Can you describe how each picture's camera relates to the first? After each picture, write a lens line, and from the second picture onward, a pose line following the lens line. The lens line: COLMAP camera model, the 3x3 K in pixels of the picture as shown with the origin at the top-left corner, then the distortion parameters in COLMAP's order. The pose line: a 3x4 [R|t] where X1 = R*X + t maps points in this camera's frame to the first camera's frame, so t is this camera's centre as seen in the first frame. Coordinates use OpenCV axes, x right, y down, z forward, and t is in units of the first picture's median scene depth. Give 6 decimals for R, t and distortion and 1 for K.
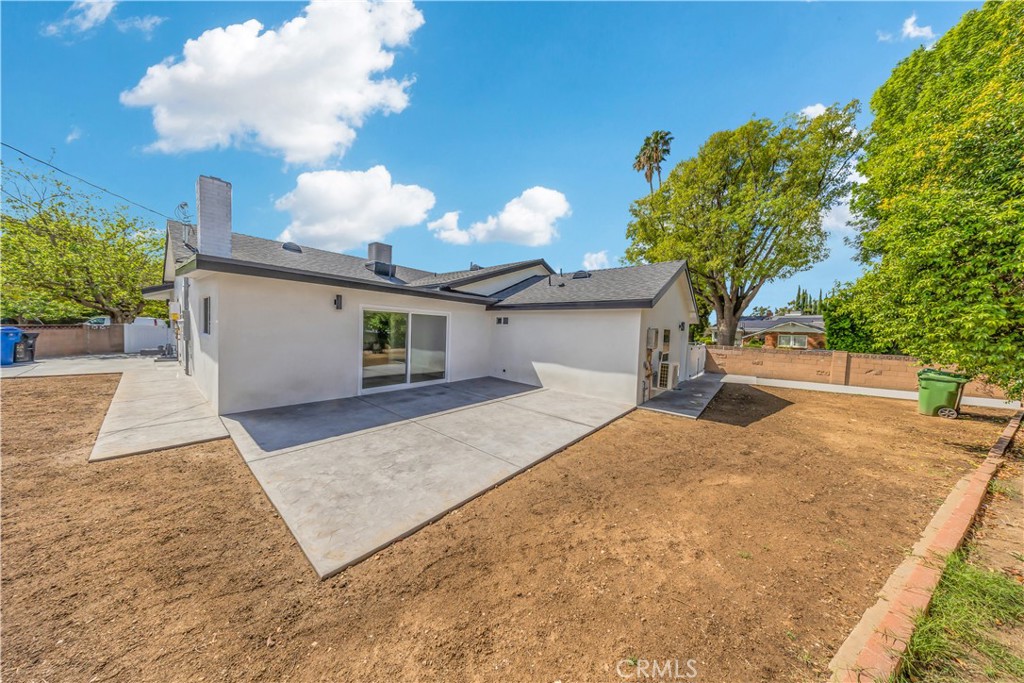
lens RADIAL K [[308.2, 0, 512.6], [0, 308.2, 337.1], [0, 0, 1]] dist [-0.000140, 0.000074]
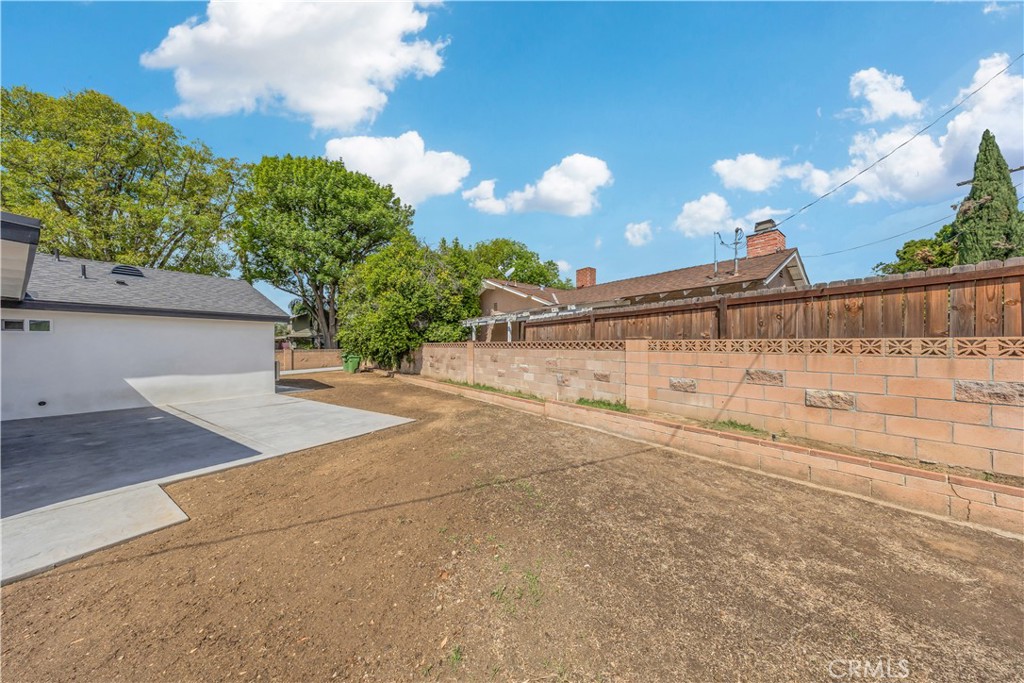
lens RADIAL K [[308.2, 0, 512.6], [0, 308.2, 337.1], [0, 0, 1]] dist [-0.000140, 0.000074]
pose [[0.999998, 0.002220, 0.000170, -0.119009], [-0.002220, 0.999998, 0.000127, 0.079781], [-0.000170, -0.000128, 1.000000, 0.045248]]
